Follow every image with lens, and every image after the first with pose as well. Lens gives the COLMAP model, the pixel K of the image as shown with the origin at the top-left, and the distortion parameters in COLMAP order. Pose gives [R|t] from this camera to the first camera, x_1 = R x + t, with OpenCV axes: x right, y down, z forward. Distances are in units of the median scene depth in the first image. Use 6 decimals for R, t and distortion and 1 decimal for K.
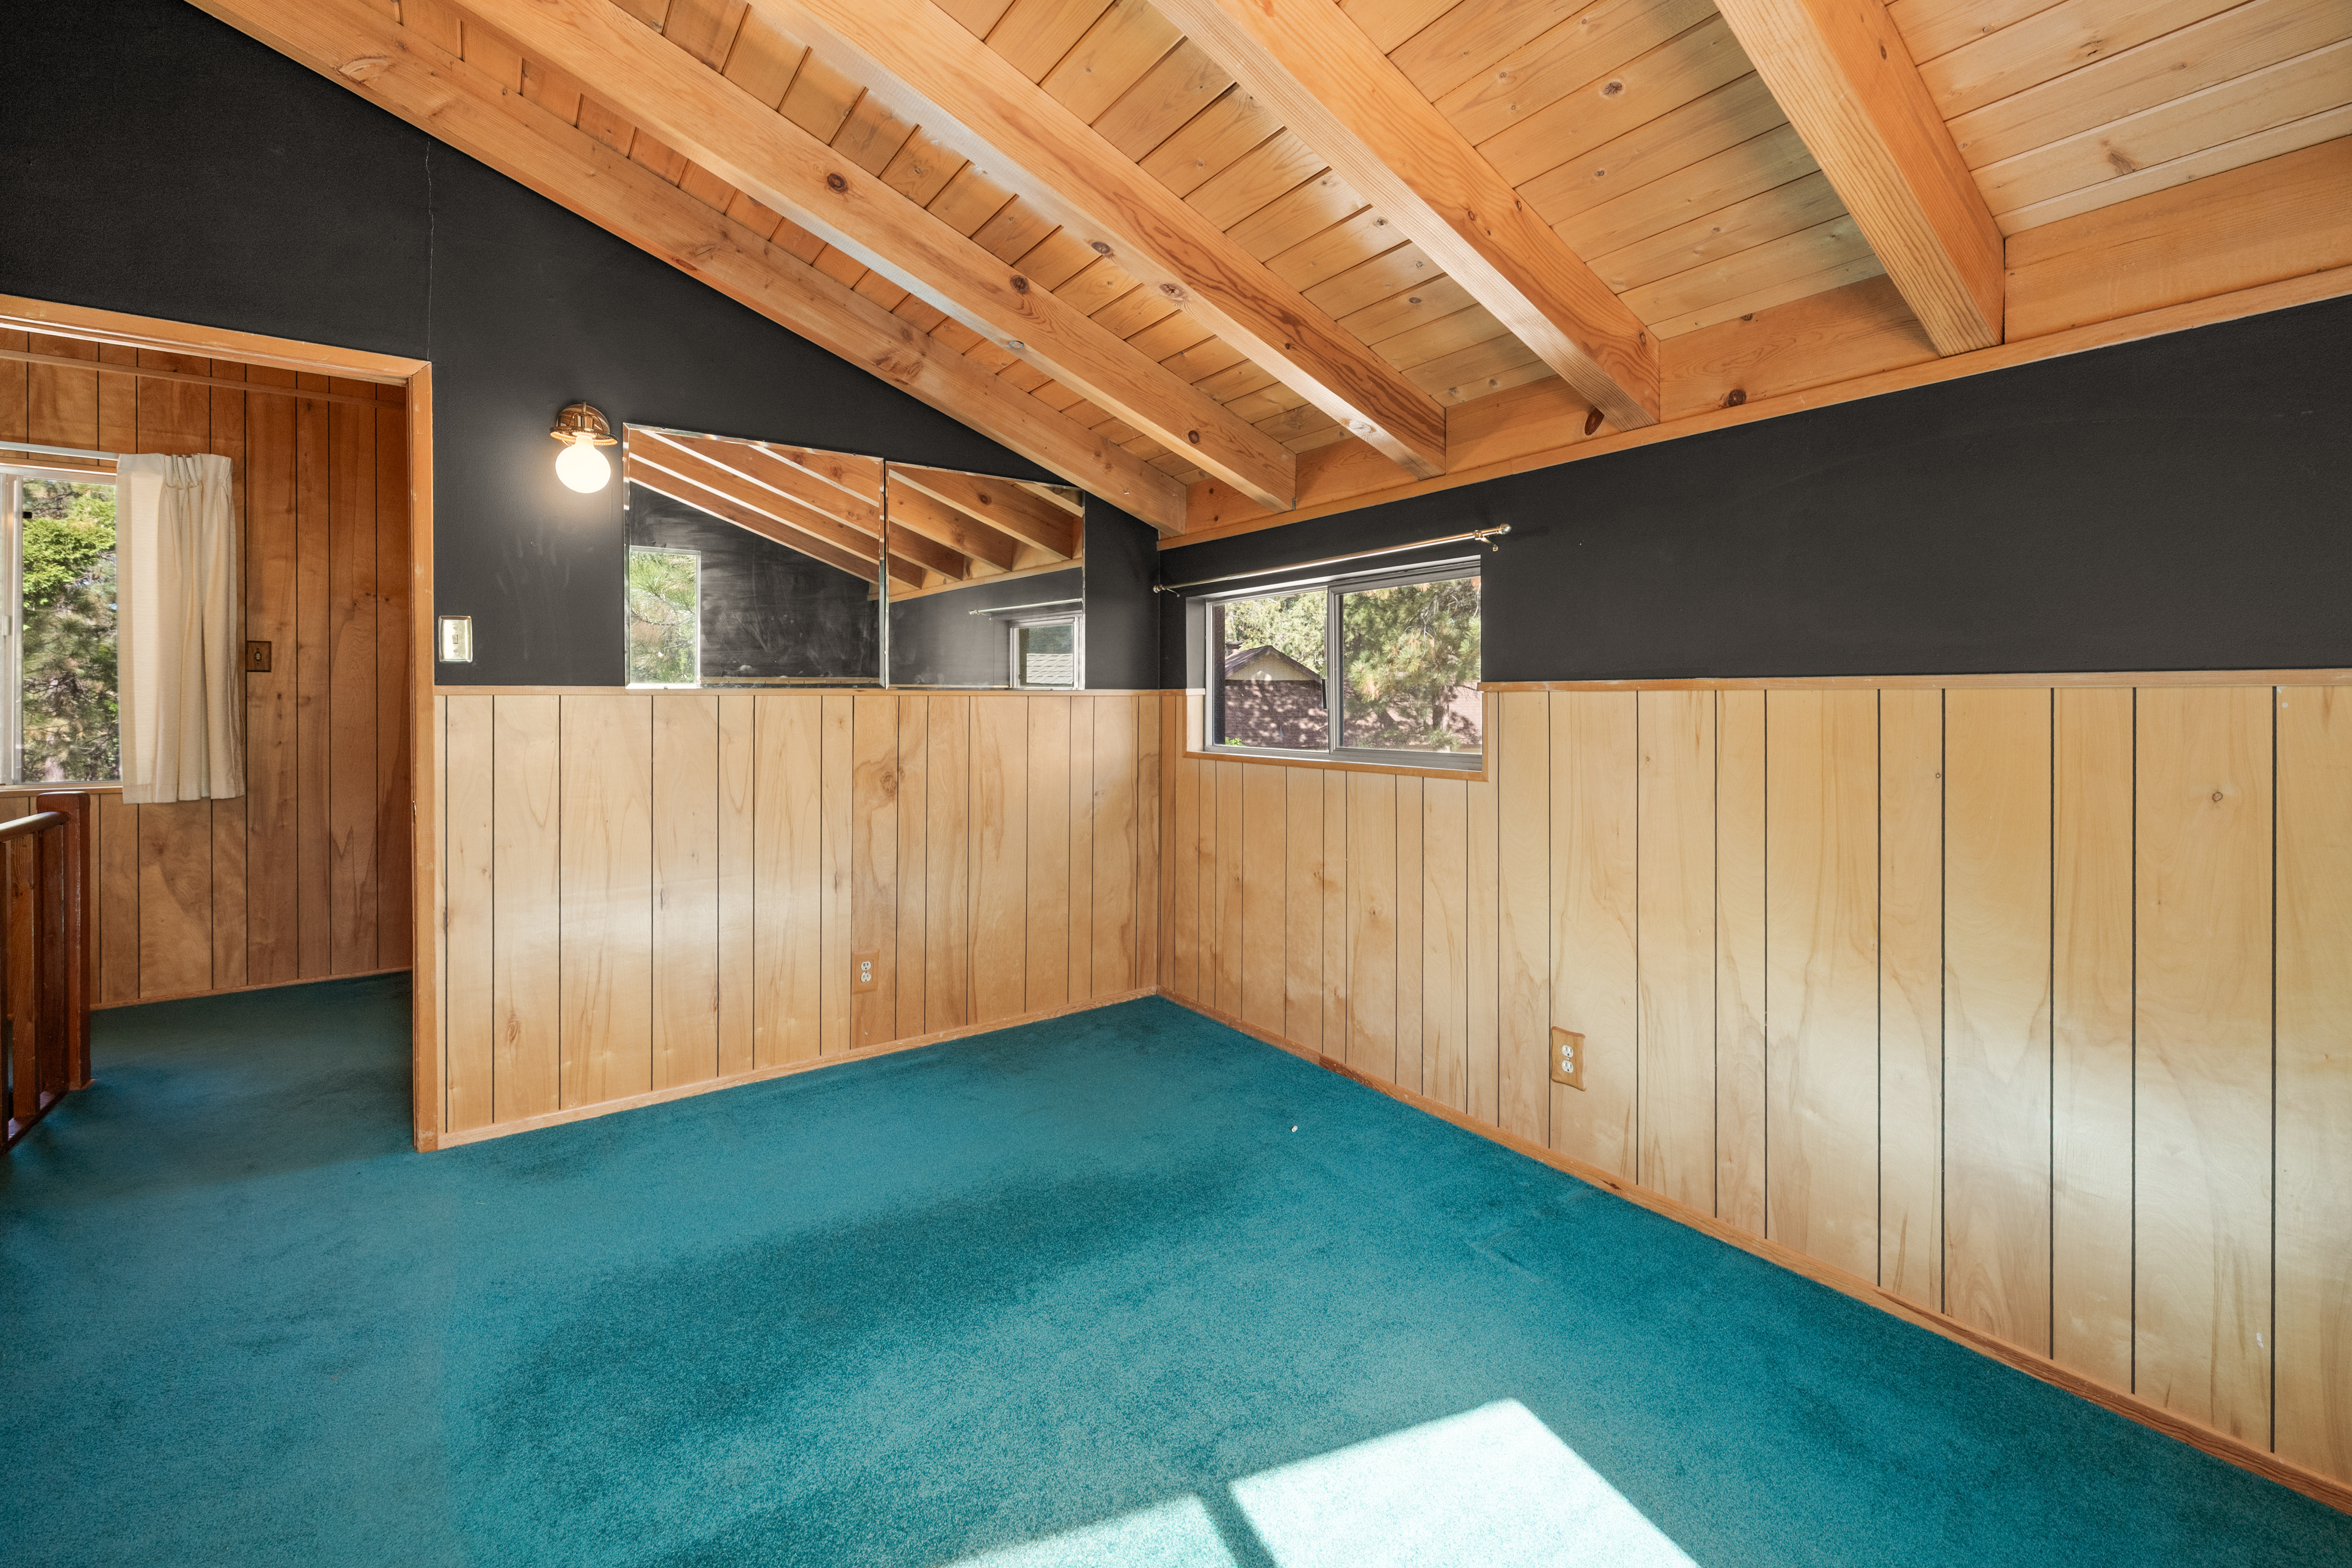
lens RADIAL K [[979.4, 0, 1174.7], [0, 979.4, 722.6], [0, 0, 1]] dist [-0.001736, -0.000254]
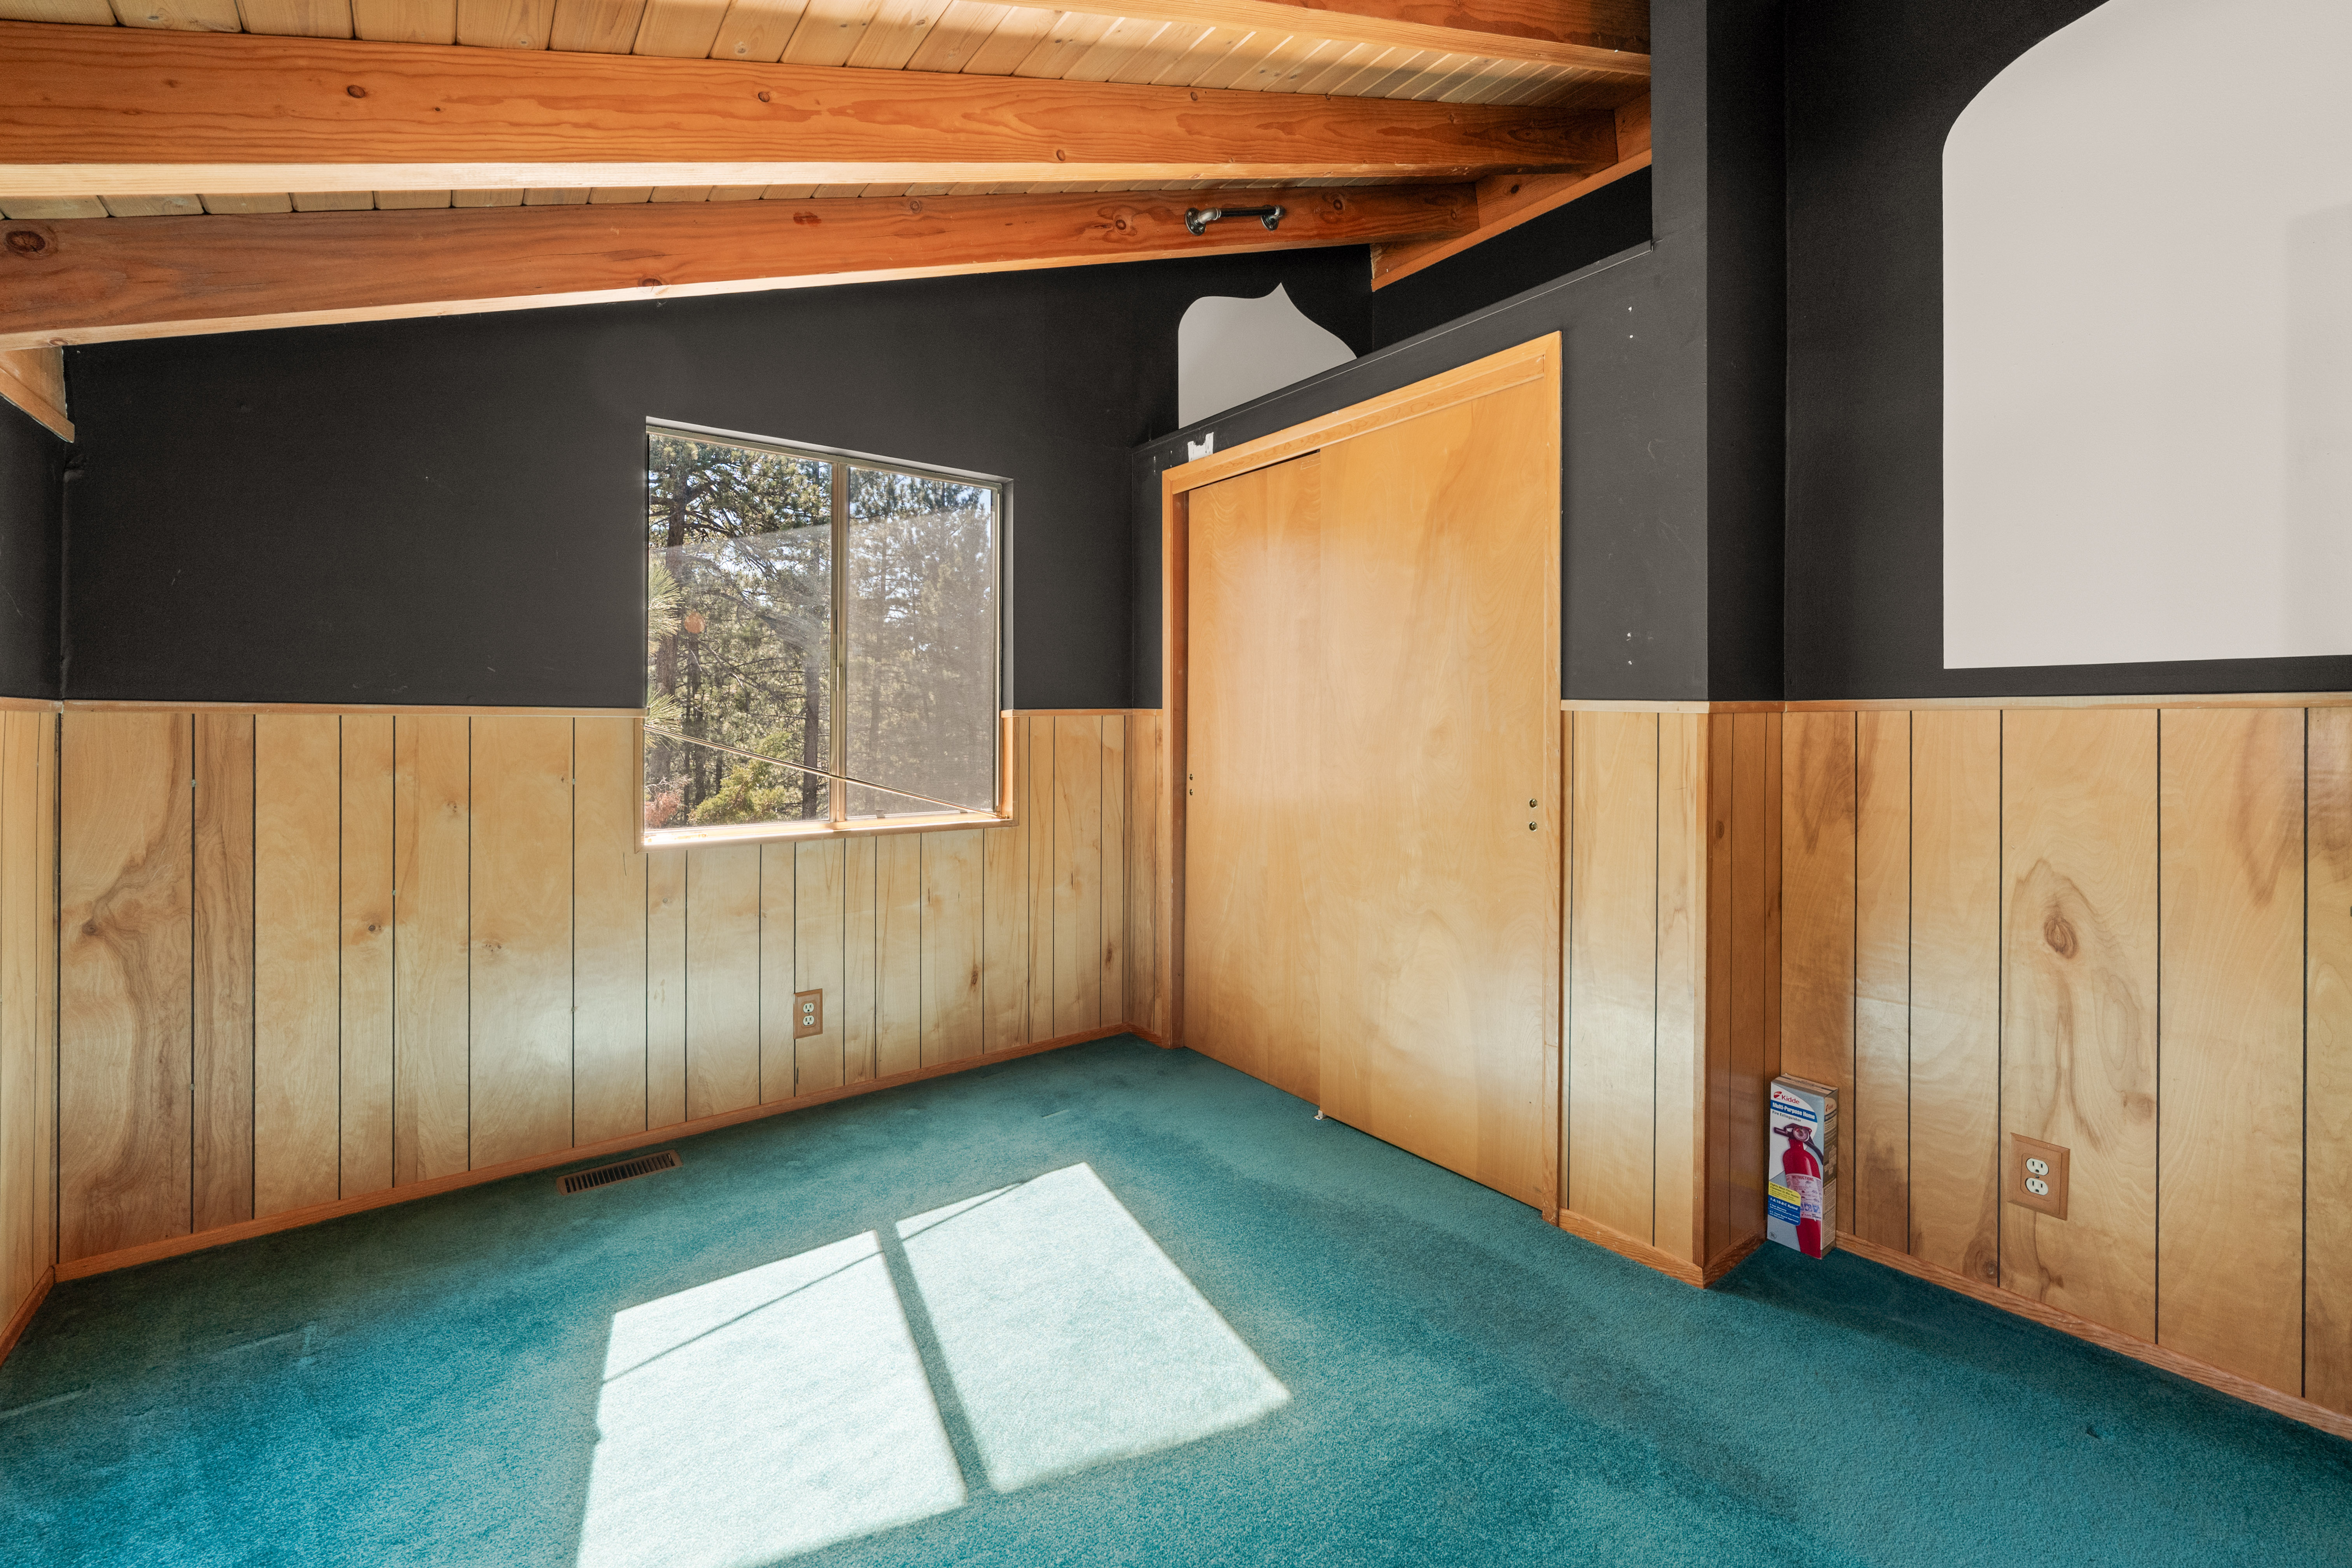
lens RADIAL K [[979.4, 0, 1174.7], [0, 979.4, 722.6], [0, 0, 1]] dist [-0.001736, -0.000254]
pose [[-0.998040, -0.000330, -0.062574, -0.059113], [-0.001898, 0.999686, 0.025002, -0.028413], [0.062546, 0.025072, -0.997727, 1.207842]]
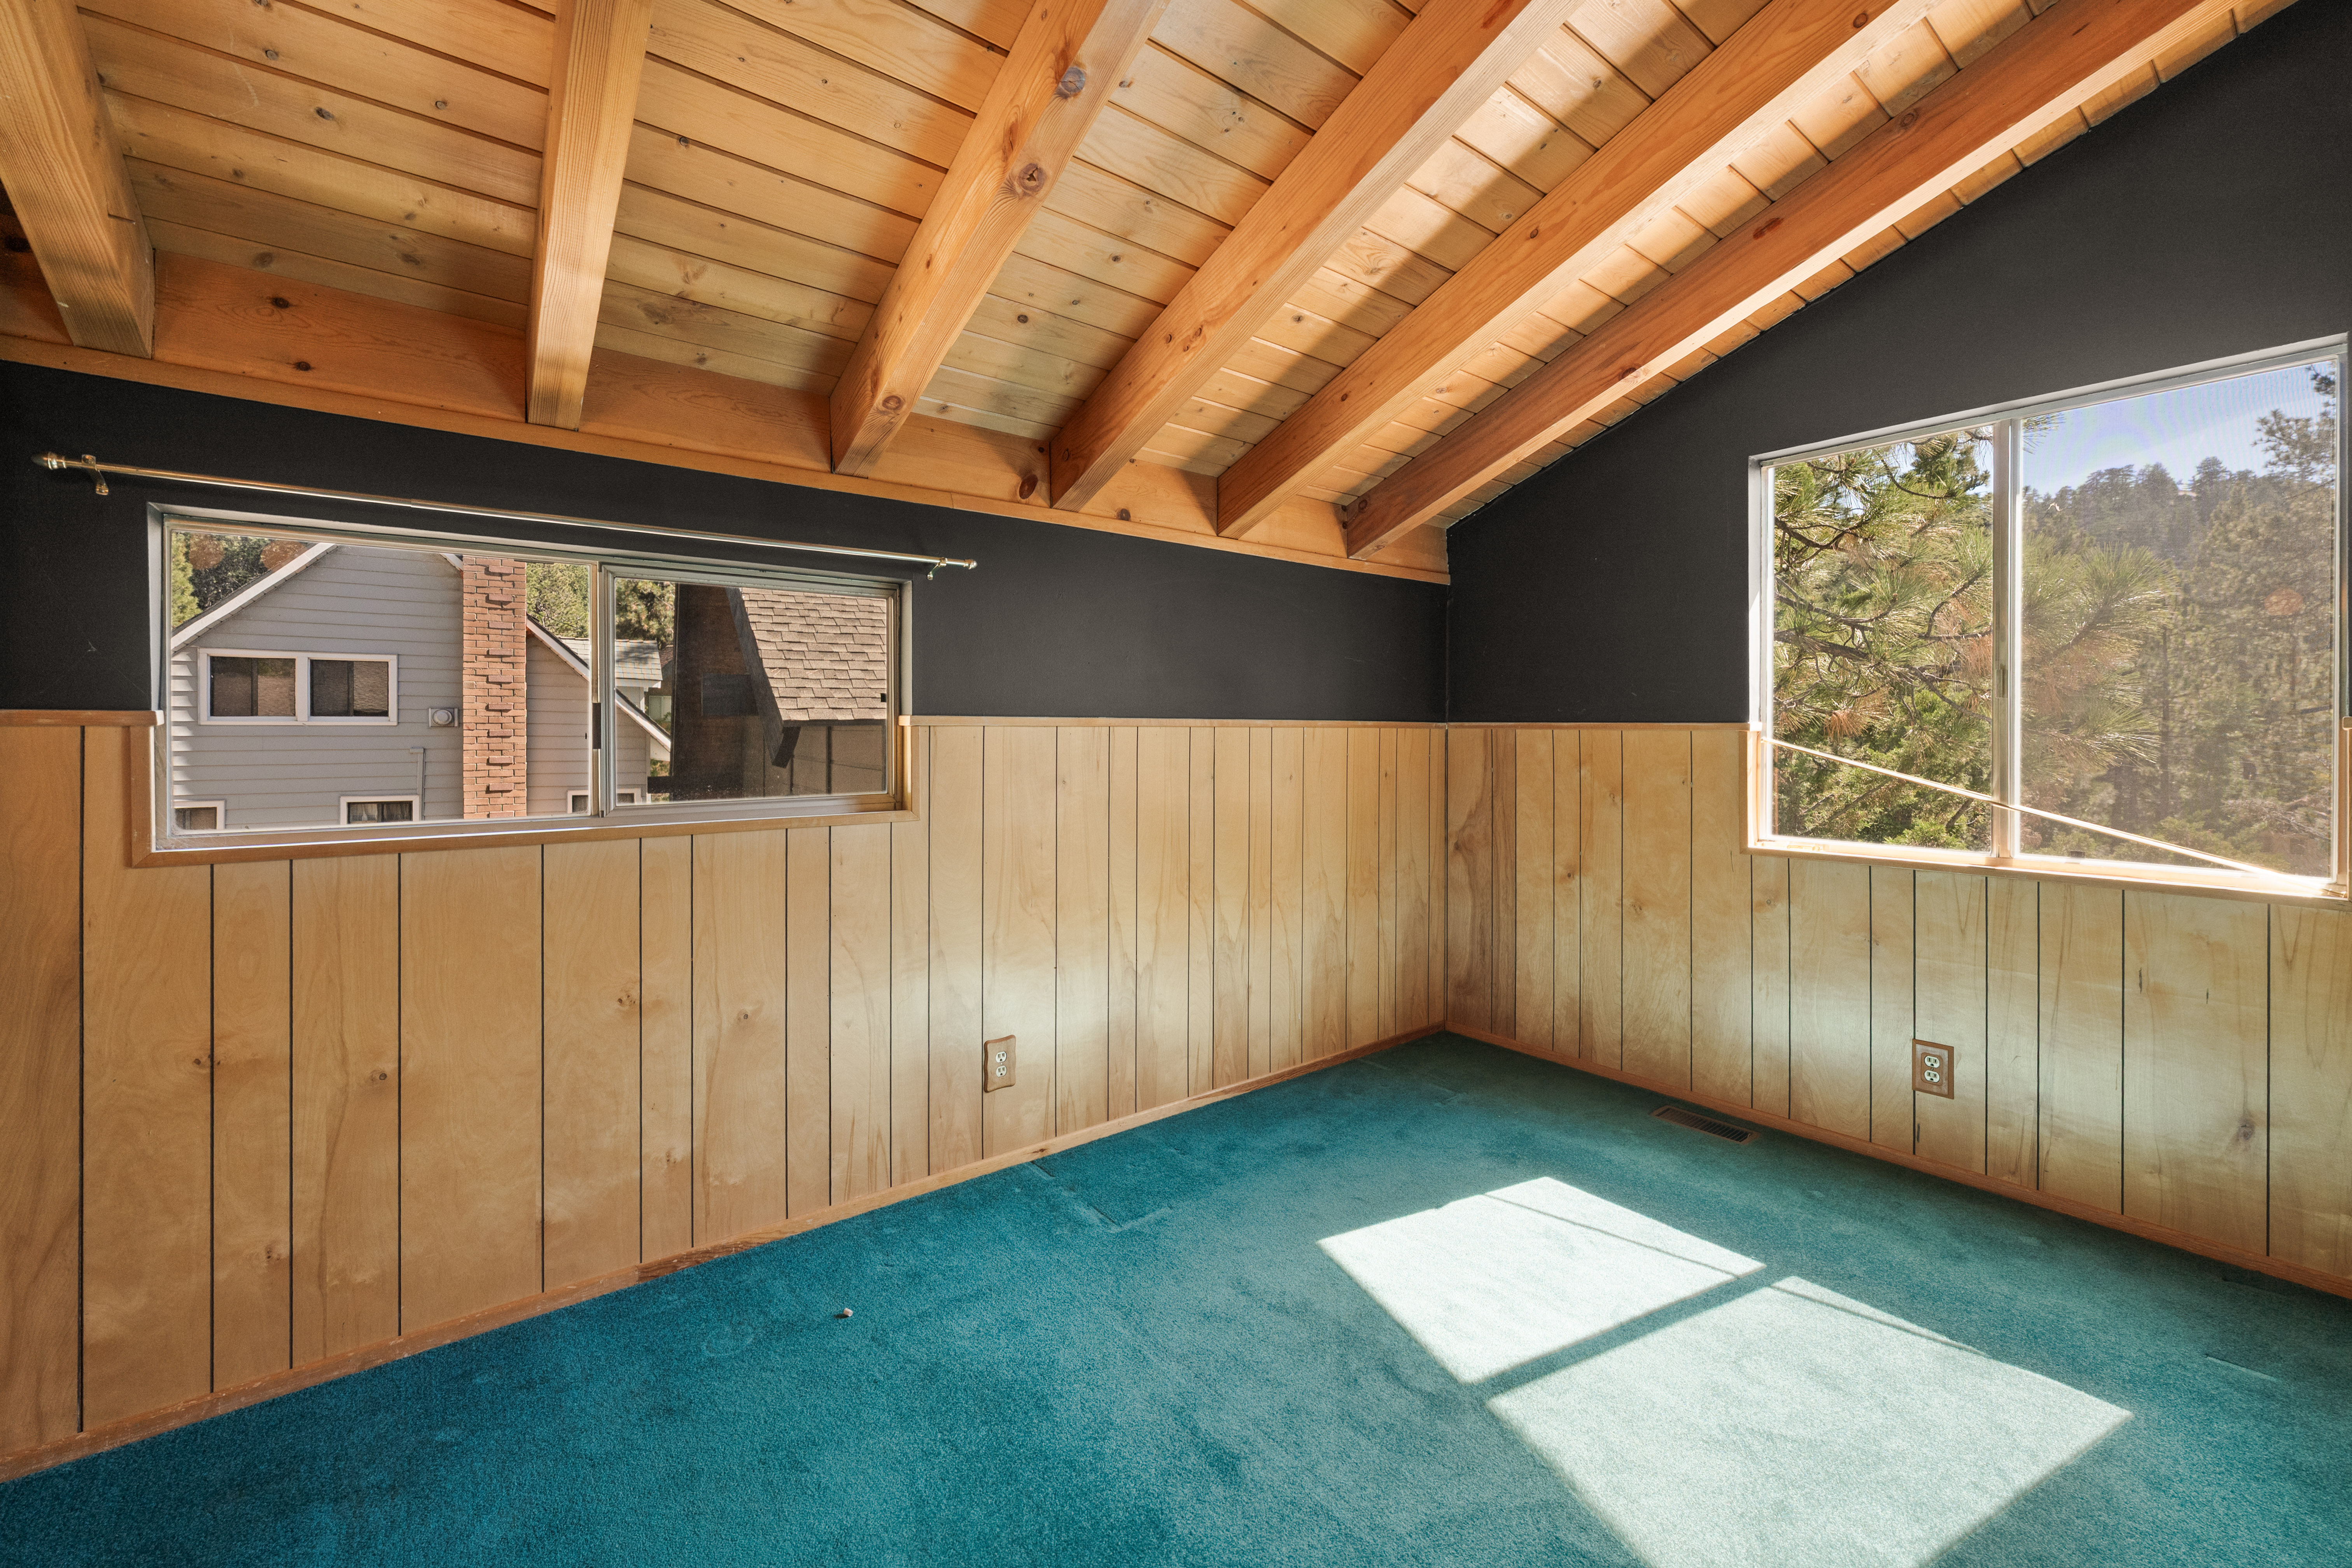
lens RADIAL K [[965.9, 0, 1177.2], [0, 965.9, 743.1], [0, 0, 1]] dist [-0.003787, -0.000111]
pose [[-0.056610, -0.011575, 0.998329, -0.668906], [0.022956, 0.999653, 0.012892, -0.021771], [-0.998132, 0.023647, -0.056325, 0.849935]]
